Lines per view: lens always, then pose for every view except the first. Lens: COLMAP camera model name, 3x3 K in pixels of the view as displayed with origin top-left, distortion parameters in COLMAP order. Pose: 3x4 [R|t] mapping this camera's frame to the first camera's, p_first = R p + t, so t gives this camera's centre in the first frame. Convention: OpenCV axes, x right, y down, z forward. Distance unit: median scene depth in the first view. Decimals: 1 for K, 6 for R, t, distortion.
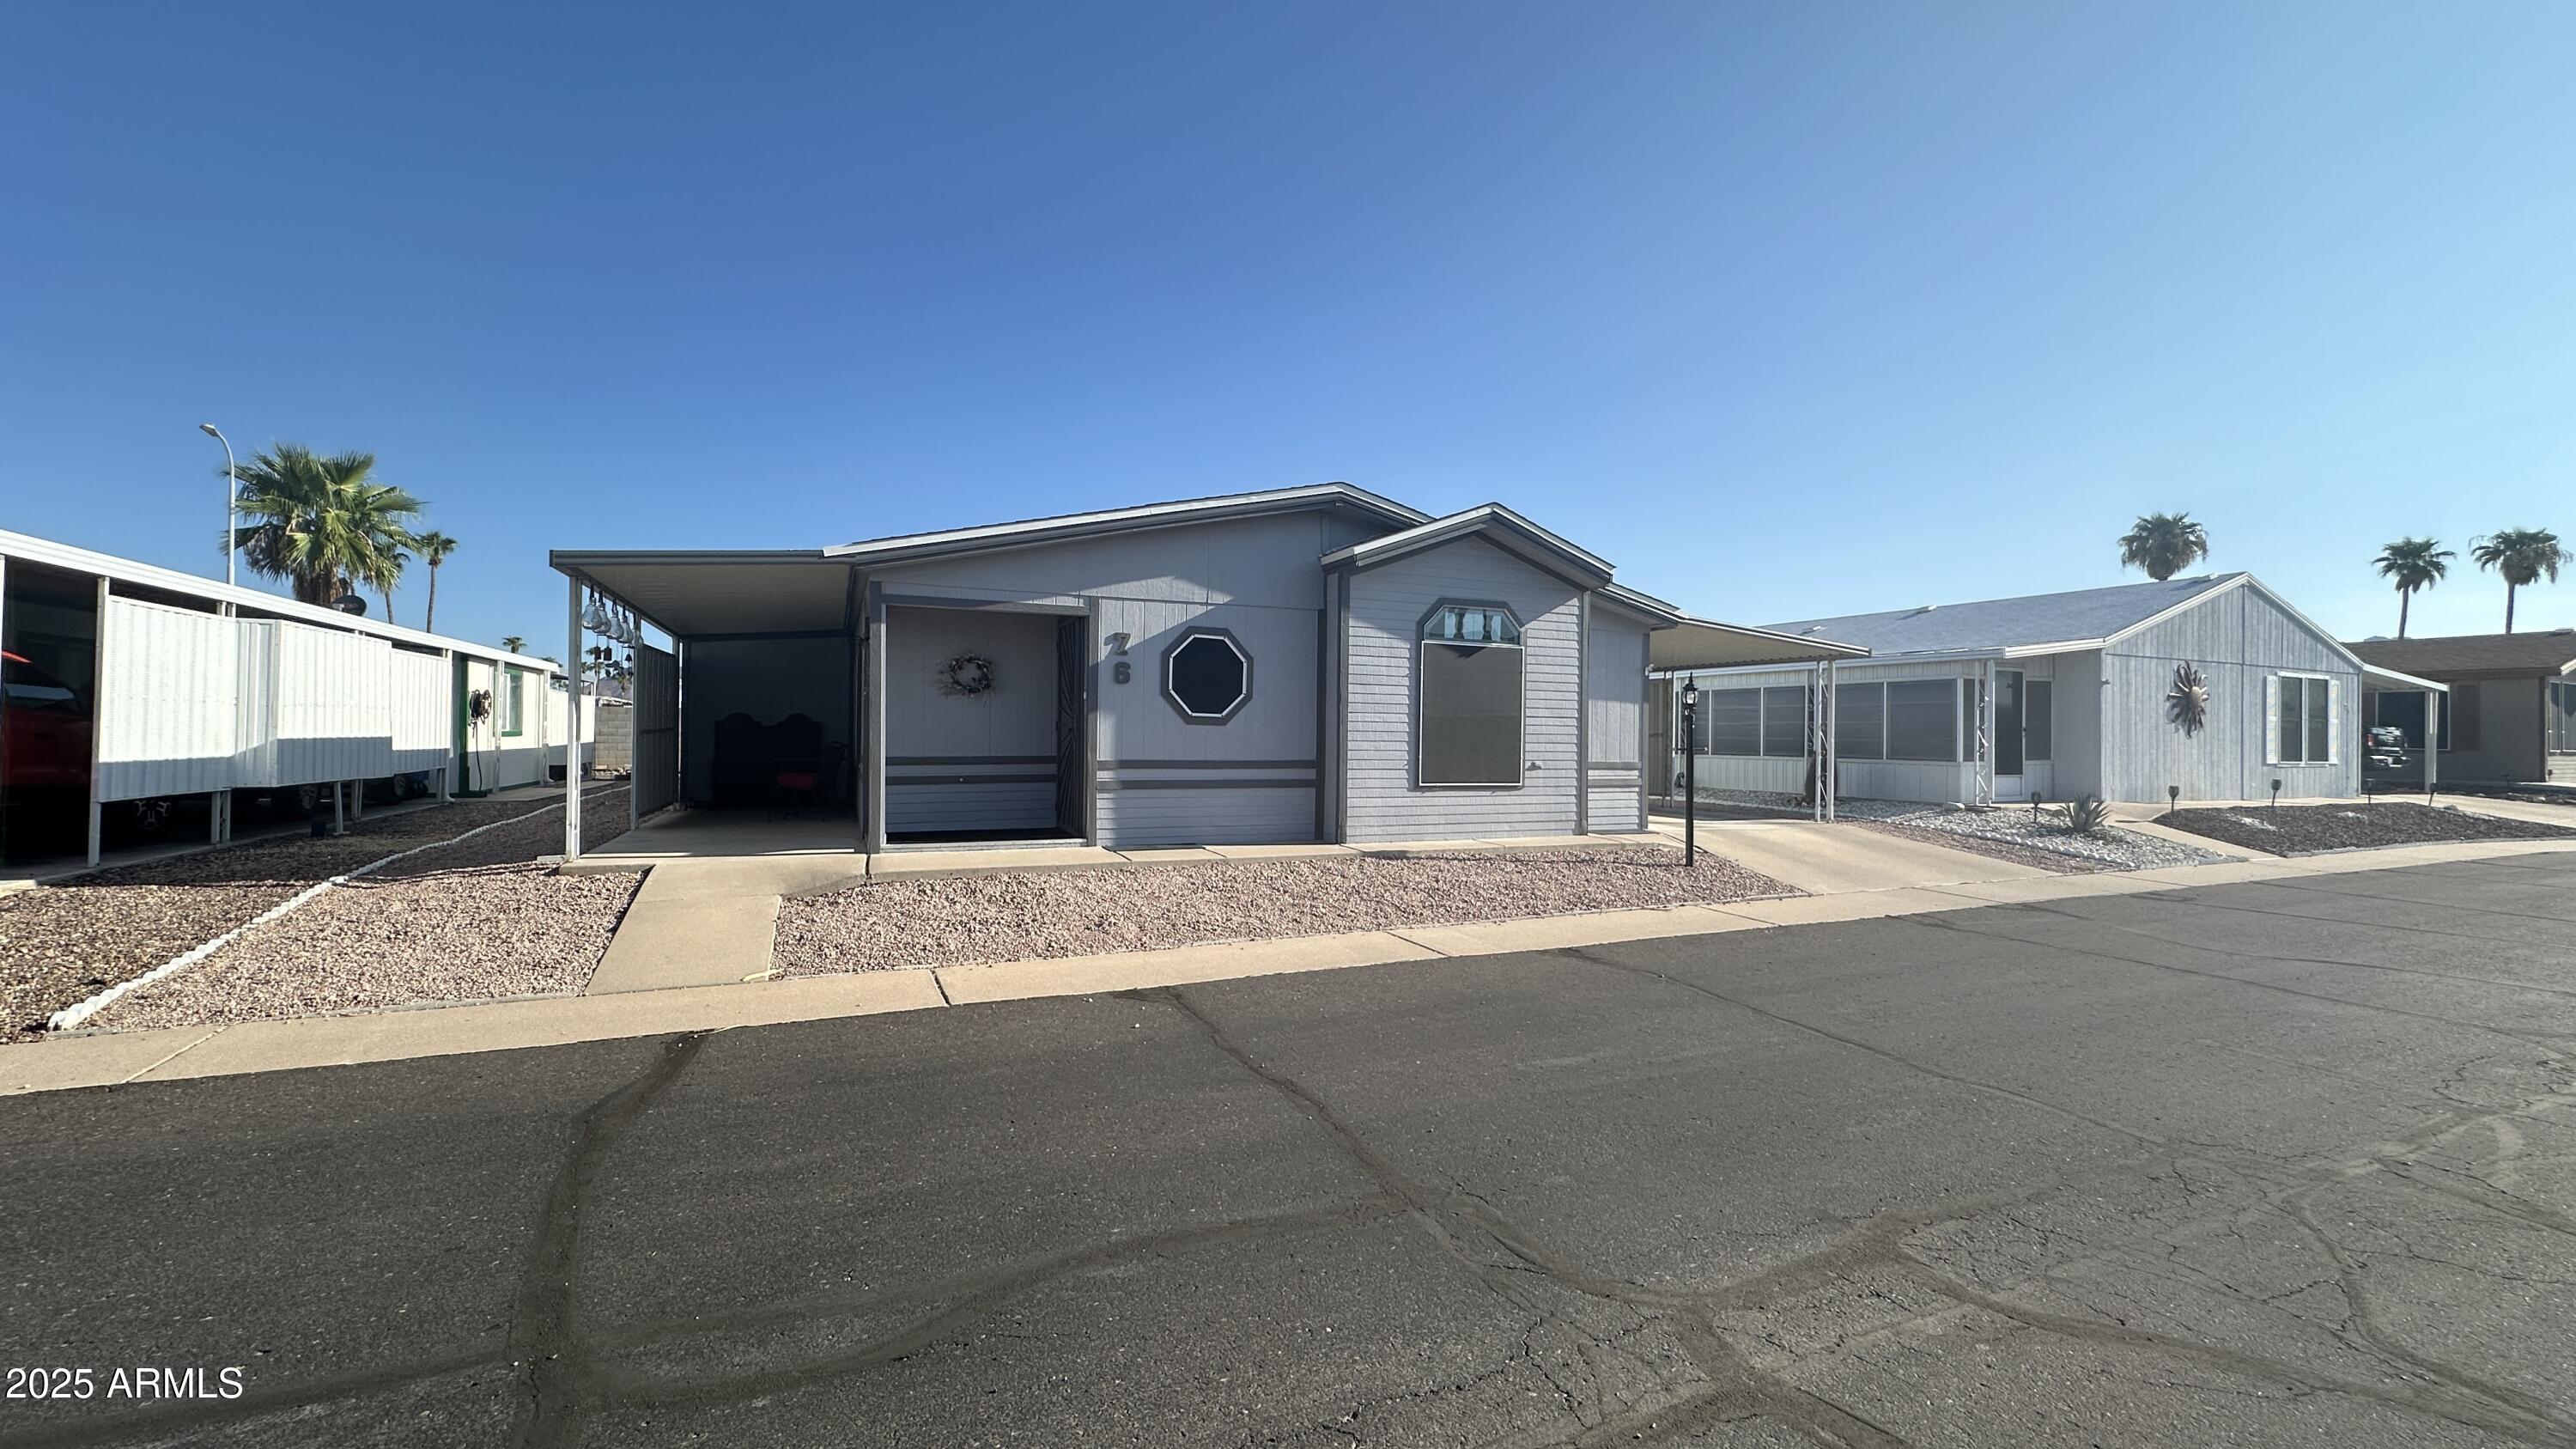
lens RADIAL K [[1034.8, 0, 1279.6], [0, 1034.8, 727.5], [0, 0, 1]] dist [0.001601, -0.000223]
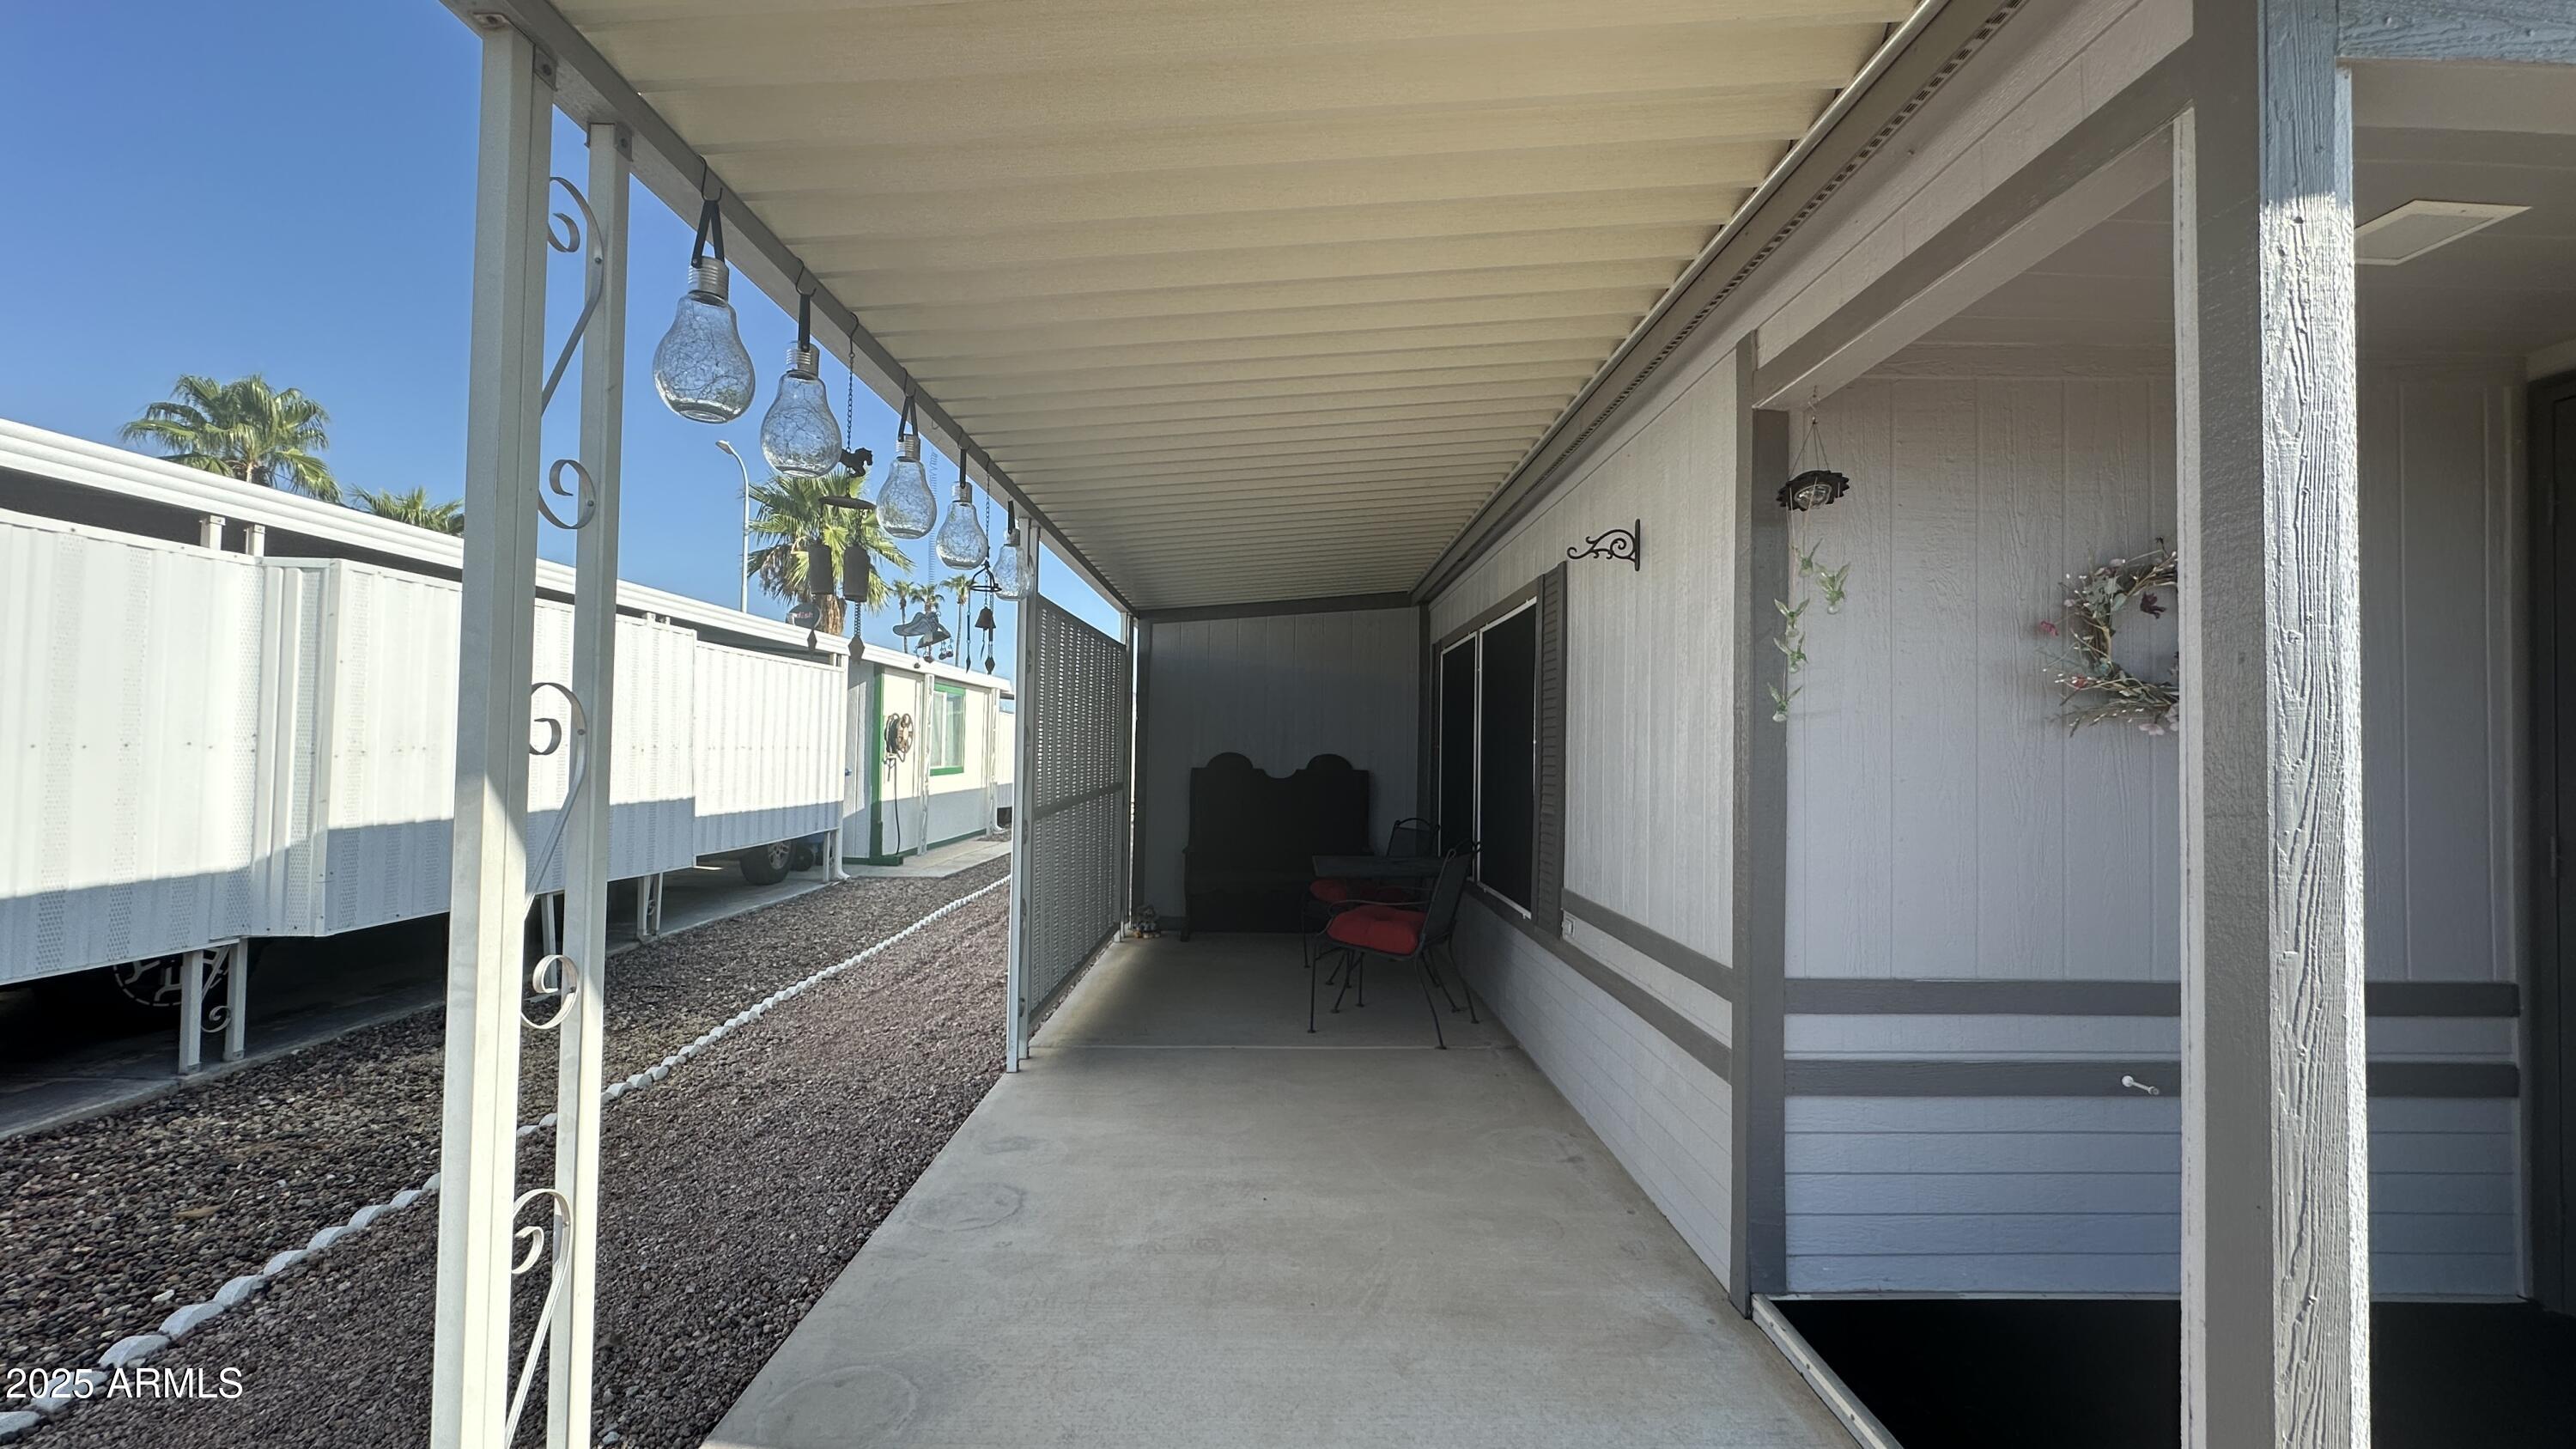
lens RADIAL K [[1034.8, 0, 1276.3], [0, 1034.8, 728.3], [0, 0, 1]] dist [0.001601, -0.000223]
pose [[0.919051, -0.000850, -0.394139, -0.372457], [-0.006378, 0.999835, -0.017028, -0.023234], [0.394088, 0.018163, 0.918893, 0.666106]]
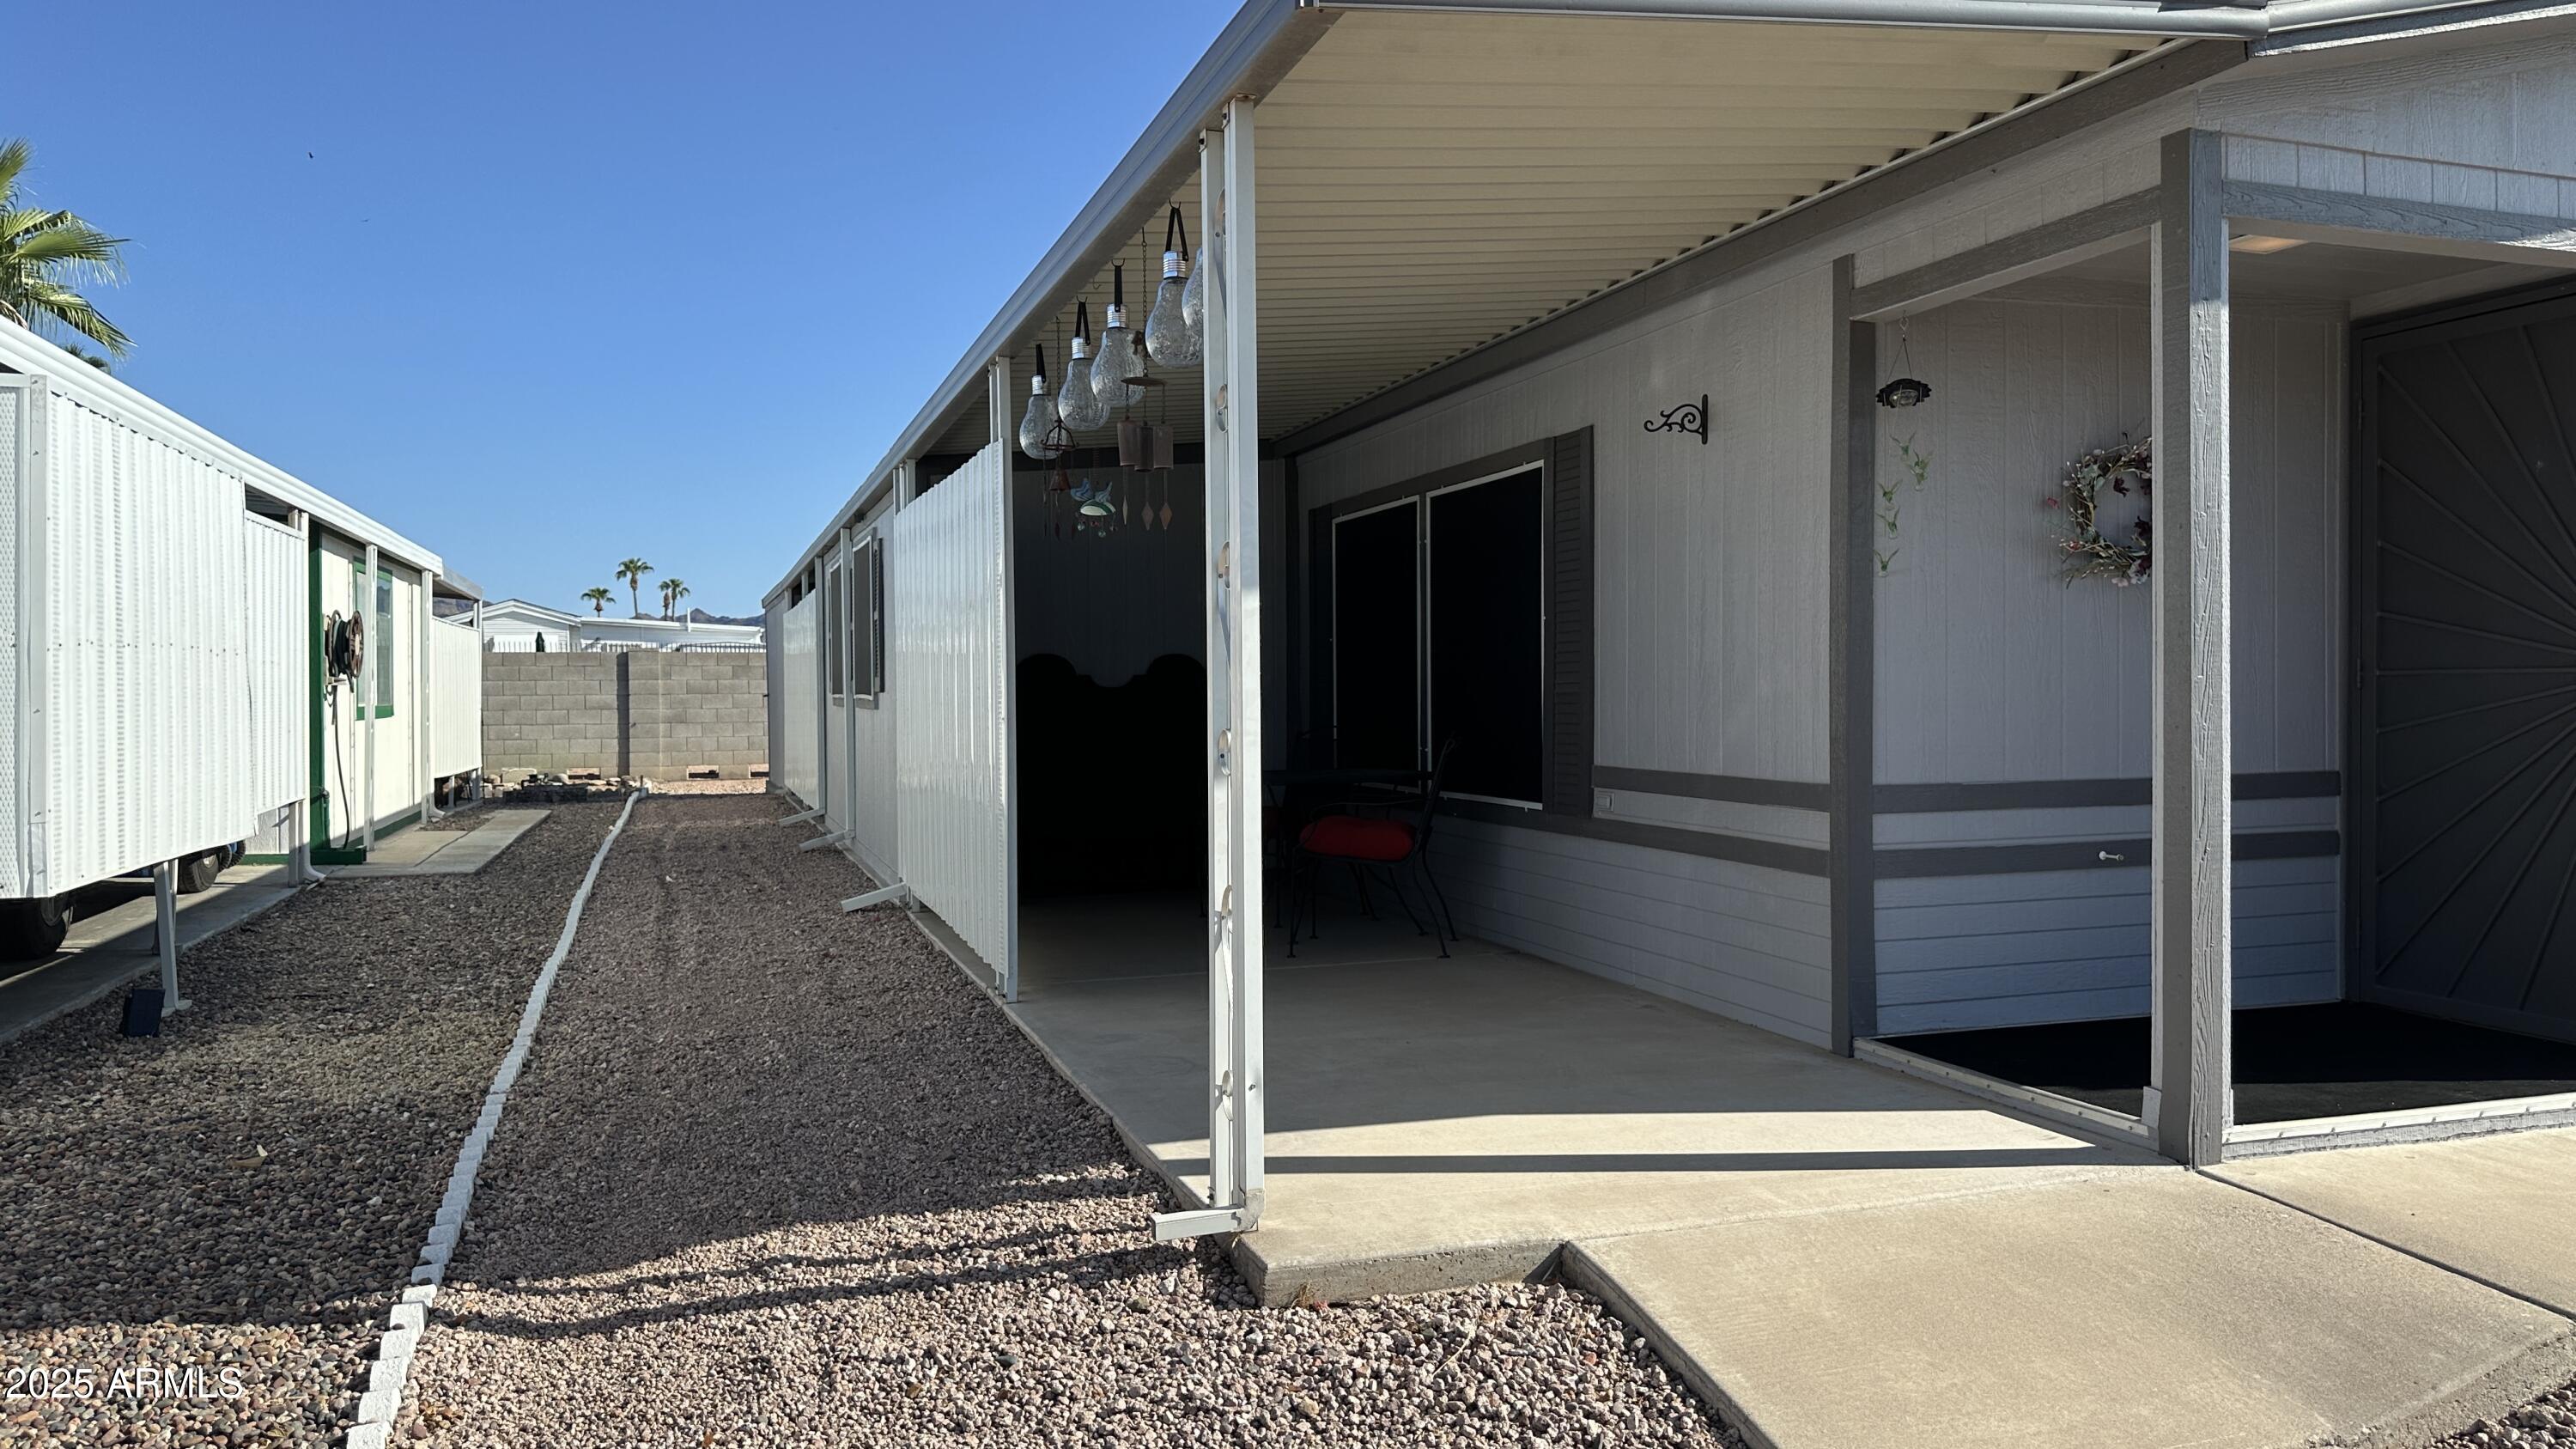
lens RADIAL K [[1811.7, 0, 1284.1], [0, 1811.7, 722.7], [0, 0, 1]] dist [0.097741, -0.129460]
pose [[0.995960, -0.011686, -0.089039, -0.474043], [0.013822, 0.999630, 0.023419, -0.004162], [0.088732, -0.024555, 0.995753, 0.412479]]
